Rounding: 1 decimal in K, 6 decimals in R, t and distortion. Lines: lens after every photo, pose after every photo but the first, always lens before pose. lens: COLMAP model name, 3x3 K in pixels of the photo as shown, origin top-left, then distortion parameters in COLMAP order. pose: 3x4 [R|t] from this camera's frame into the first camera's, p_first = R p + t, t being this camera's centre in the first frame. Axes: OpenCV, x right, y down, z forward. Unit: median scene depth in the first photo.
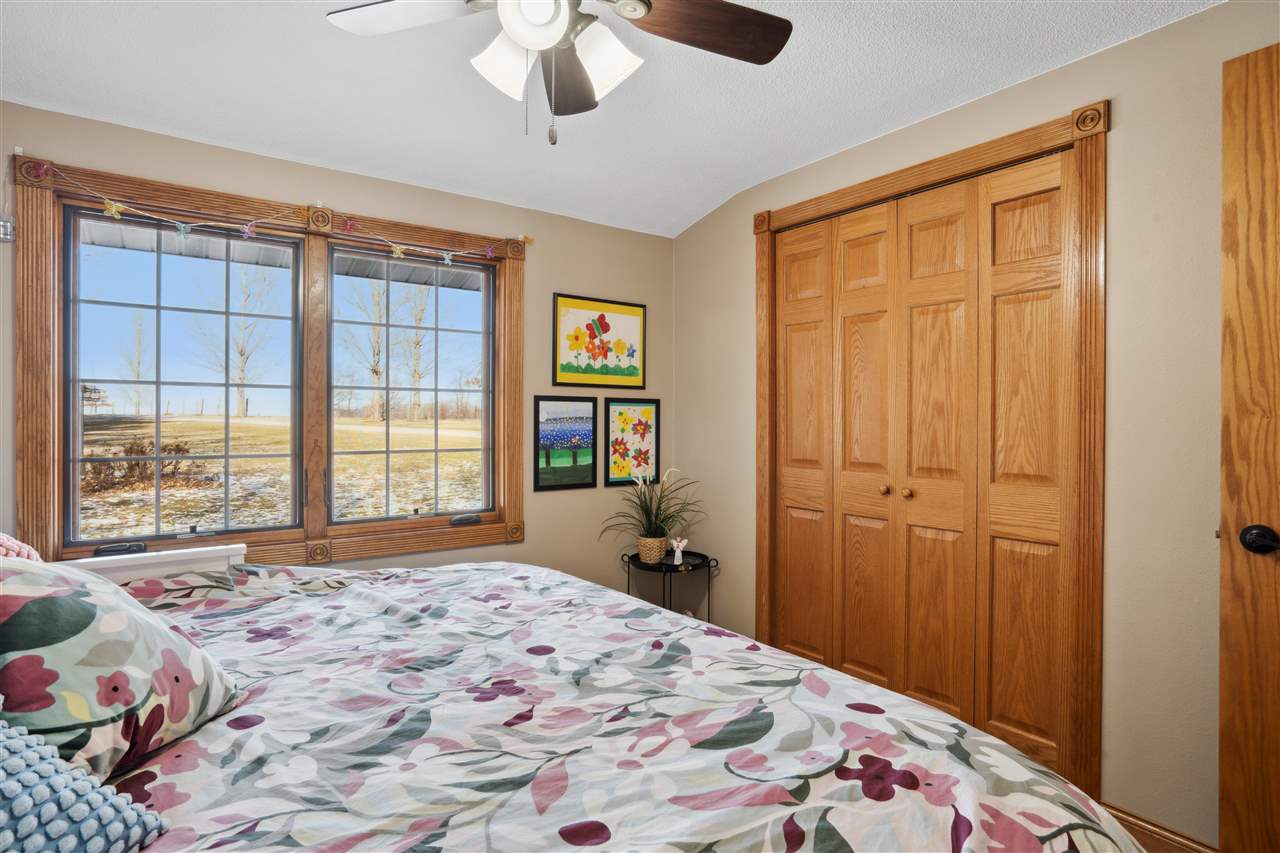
lens RADIAL K [[655.0, 0, 633.0], [0, 655.0, 425.3], [0, 0, 1]] dist [-0.012330, 0.001369]
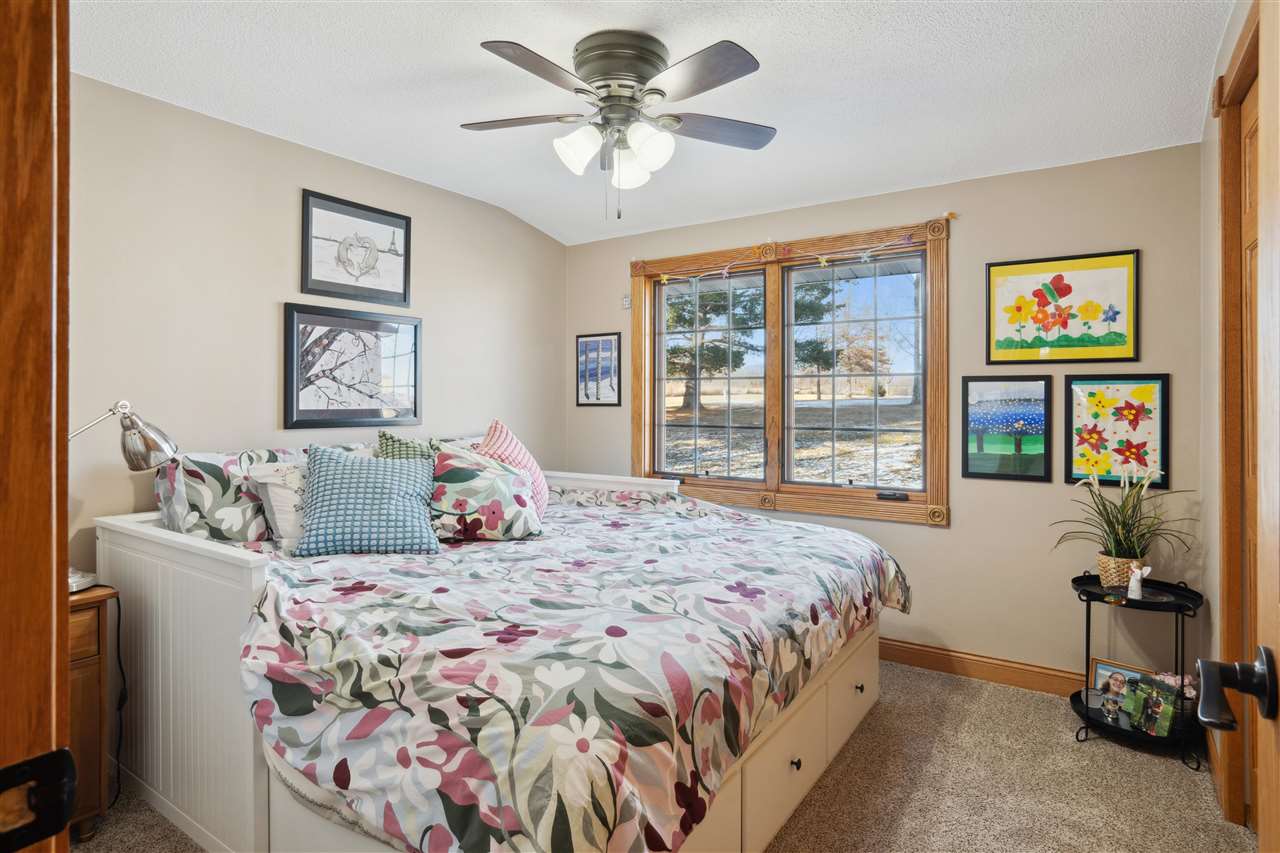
lens RADIAL K [[655.0, 0, 631.4], [0, 655.0, 413.0], [0, 0, 1]] dist [-0.012330, 0.001369]
pose [[0.344651, 0.016204, -0.938591, 0.547901], [-0.007008, 0.999868, 0.014688, -0.002823], [0.938705, 0.001515, 0.344719, 0.208821]]
